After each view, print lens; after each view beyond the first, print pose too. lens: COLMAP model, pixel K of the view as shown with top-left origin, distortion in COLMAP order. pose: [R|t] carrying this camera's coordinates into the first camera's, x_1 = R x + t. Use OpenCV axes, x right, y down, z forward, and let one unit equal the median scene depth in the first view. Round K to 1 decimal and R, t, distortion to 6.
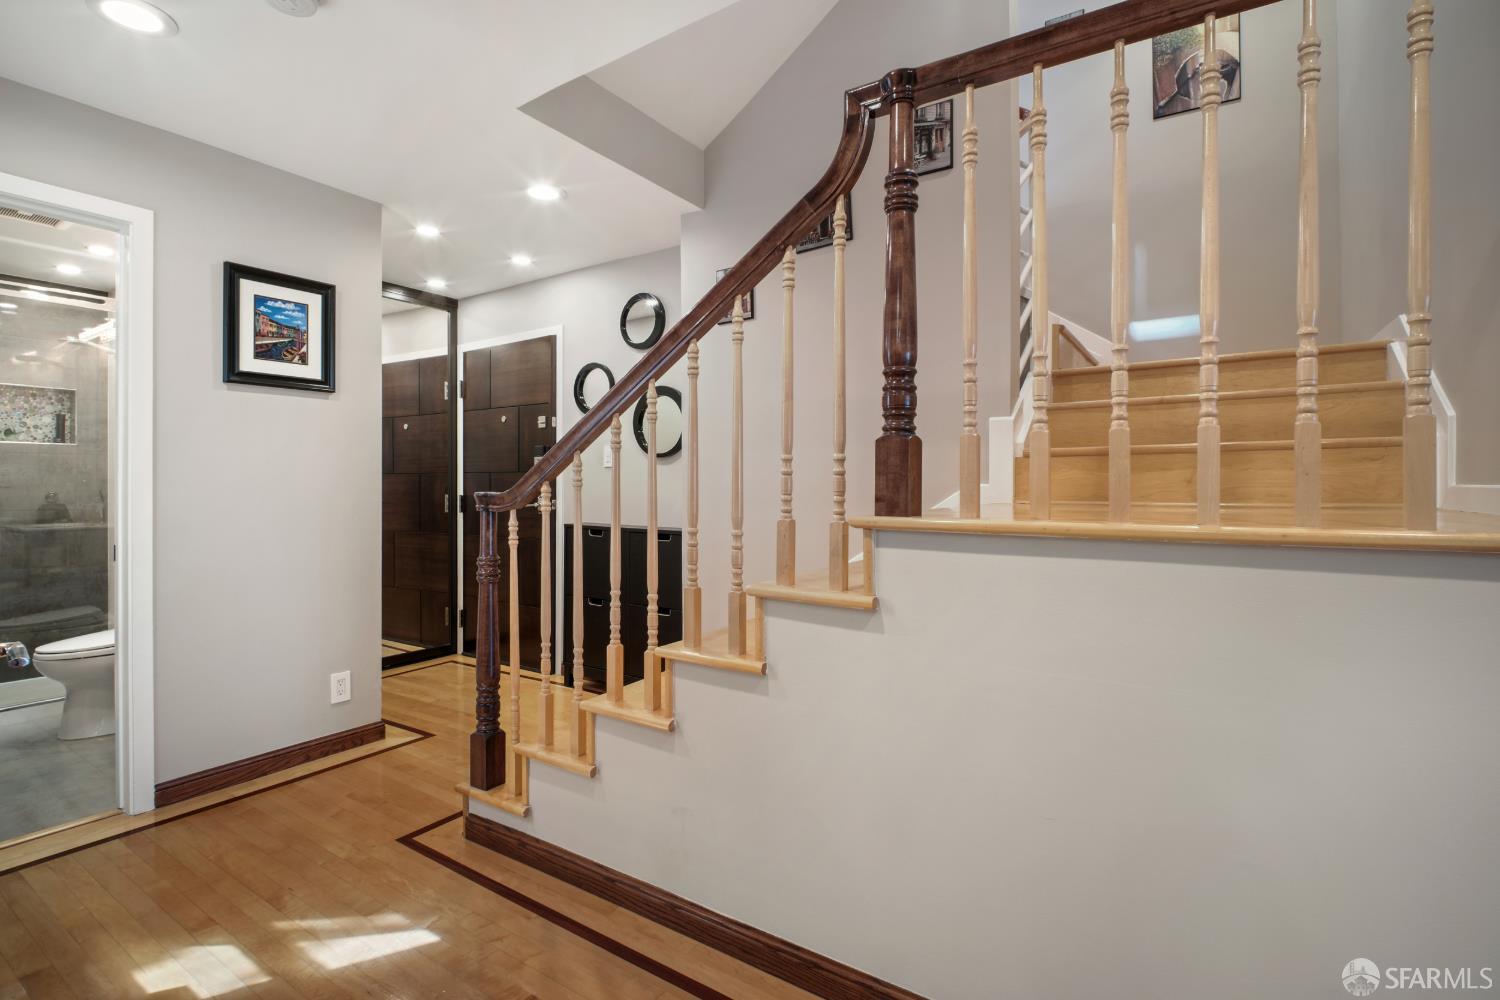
lens RADIAL K [[696.5, 0, 755.3], [0, 696.5, 484.7], [0, 0, 1]] dist [-0.000660, -0.000218]
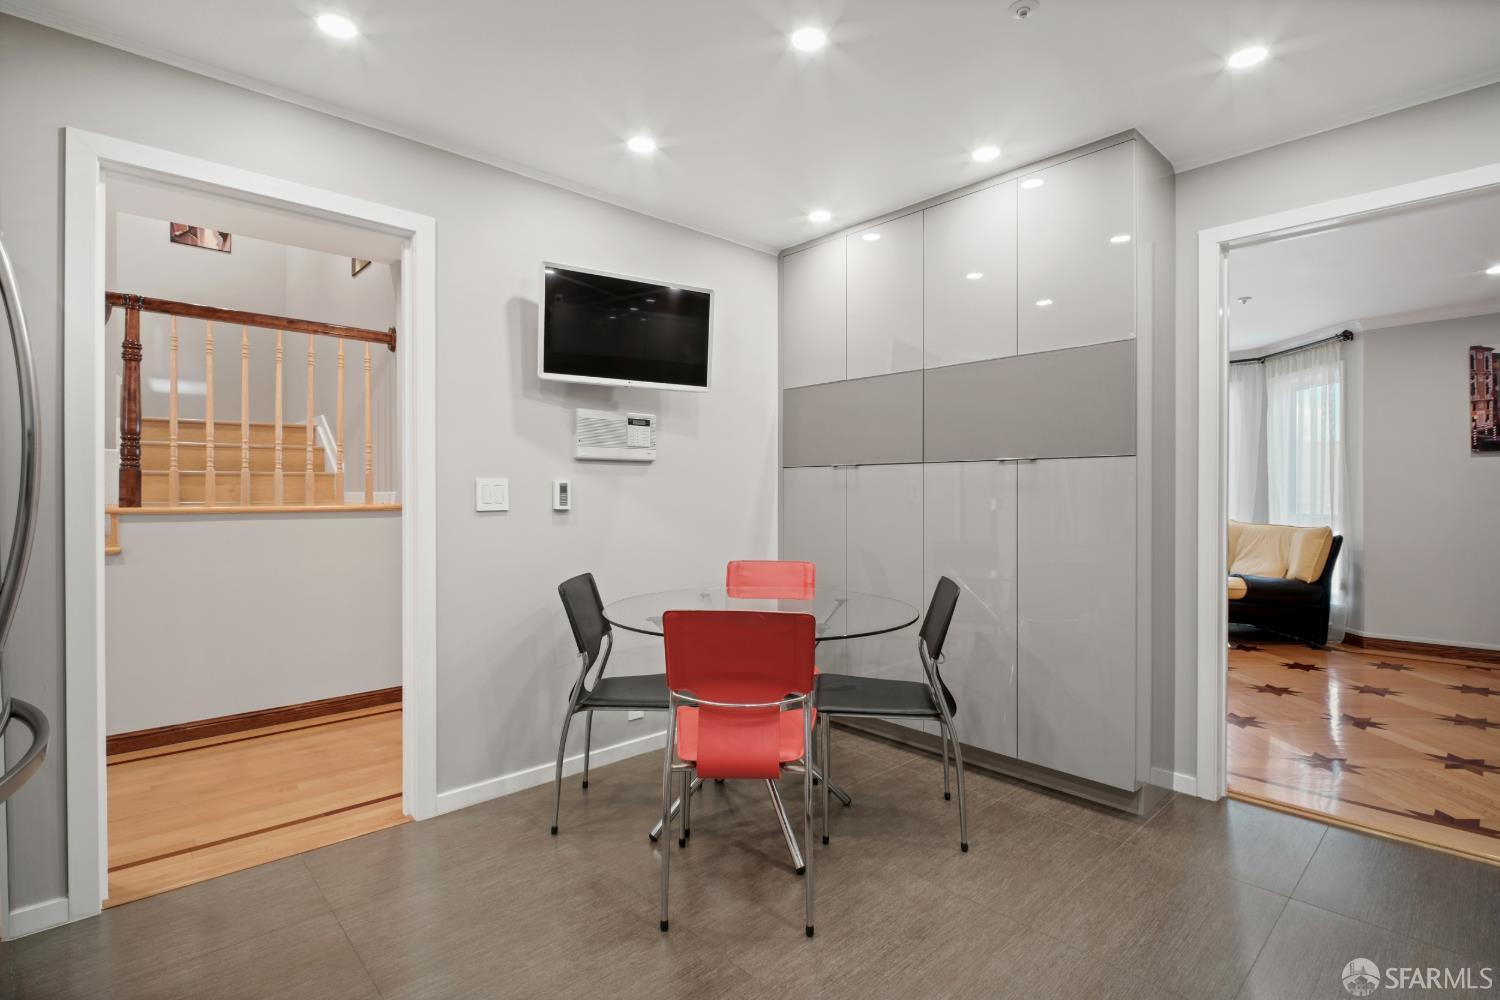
lens RADIAL K [[696.5, 0, 755.3], [0, 696.5, 484.7], [0, 0, 1]] dist [-0.000660, -0.000218]
pose [[0.224182, 0.003207, 0.974542, -1.405170], [-0.000330, 0.999995, -0.003215, -0.016196], [-0.974547, 0.000399, 0.224182, -1.286883]]
